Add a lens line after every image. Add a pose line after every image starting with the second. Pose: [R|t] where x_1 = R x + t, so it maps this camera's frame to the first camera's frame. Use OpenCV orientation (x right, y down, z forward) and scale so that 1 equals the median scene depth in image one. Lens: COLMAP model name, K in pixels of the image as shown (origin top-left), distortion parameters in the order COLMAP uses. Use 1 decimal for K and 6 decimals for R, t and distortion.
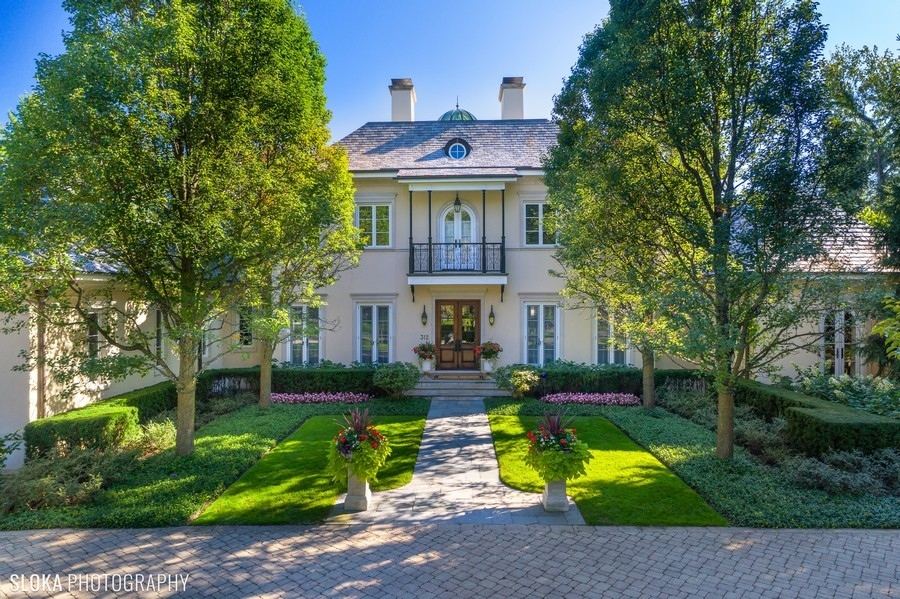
lens RADIAL K [[667.4, 0, 450.2], [0, 667.4, 299.4], [0, 0, 1]] dist [-0.032648, 0.006560]
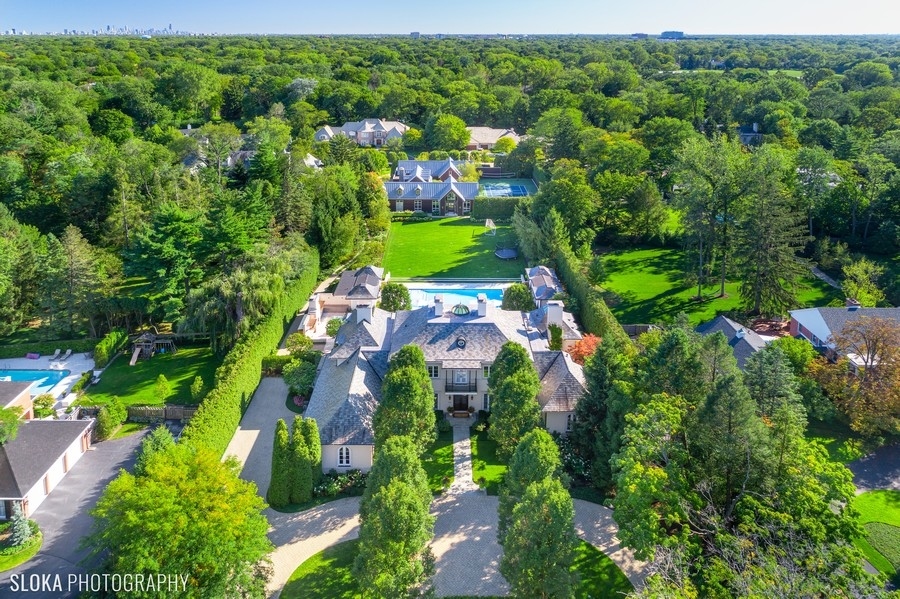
lens RADIAL K [[667.4, 0, 446.2], [0, 667.4, 299.0], [0, 0, 1]] dist [-0.032648, 0.006560]
pose [[0.999925, -0.003058, 0.011875, -0.179868], [-0.000963, 0.945810, 0.324720, -2.764035], [-0.012225, -0.324707, 0.945736, -3.424293]]
